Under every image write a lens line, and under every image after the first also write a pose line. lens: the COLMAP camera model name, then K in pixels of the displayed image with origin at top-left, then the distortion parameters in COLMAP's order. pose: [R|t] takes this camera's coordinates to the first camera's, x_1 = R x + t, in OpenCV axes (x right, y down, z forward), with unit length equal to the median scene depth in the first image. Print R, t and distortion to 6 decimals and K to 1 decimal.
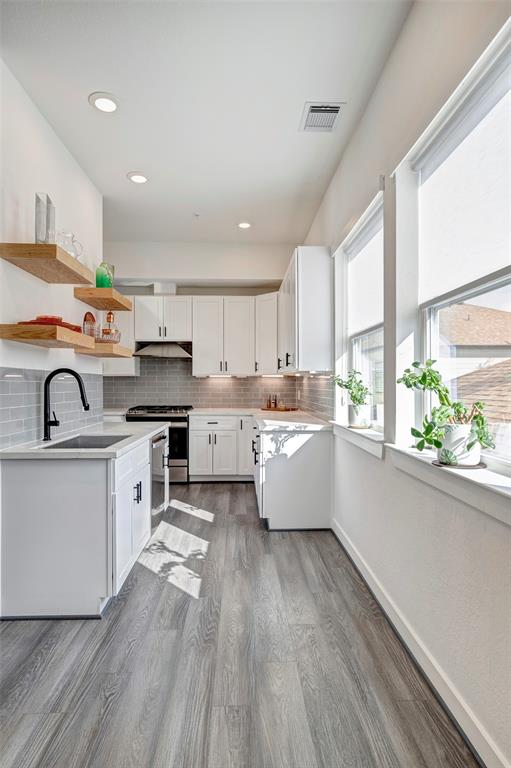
lens RADIAL K [[426.2, 0, 255.2], [0, 426.2, 382.5], [0, 0, 1]] dist [-0.006933, -0.000654]
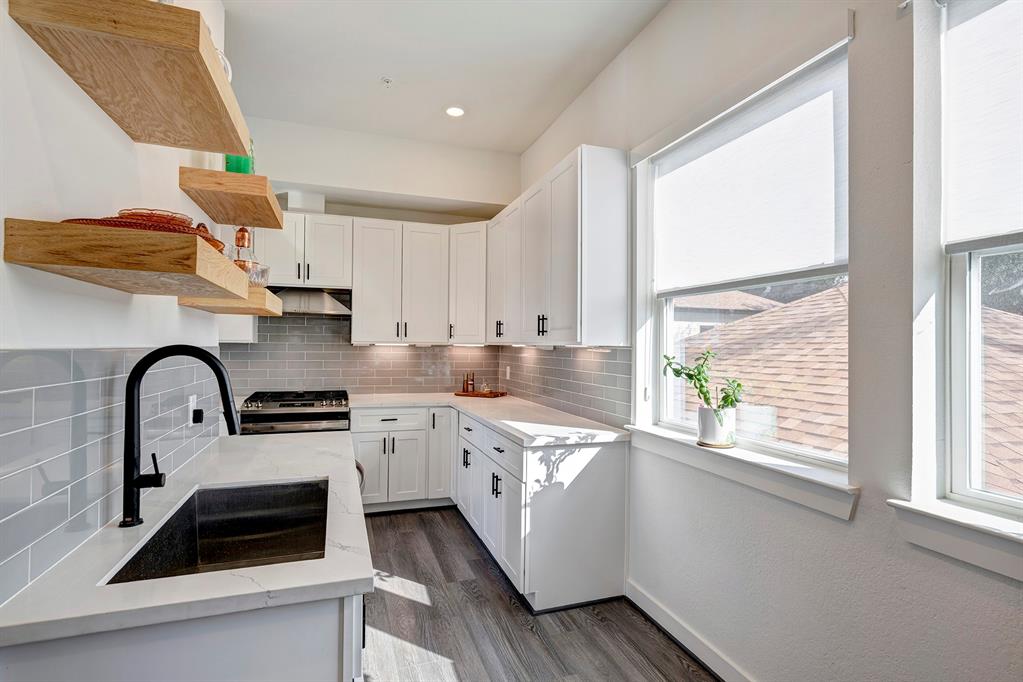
lens RADIAL K [[512.4, 0, 506.5], [0, 512.4, 338.8], [0, 0, 1]] dist [-0.000298, 0.000289]
pose [[0.960871, 0.016244, 0.276520, -0.207108], [-0.013932, 0.999850, -0.010326, -0.028061], [-0.276646, 0.006070, 0.960953, 0.316846]]
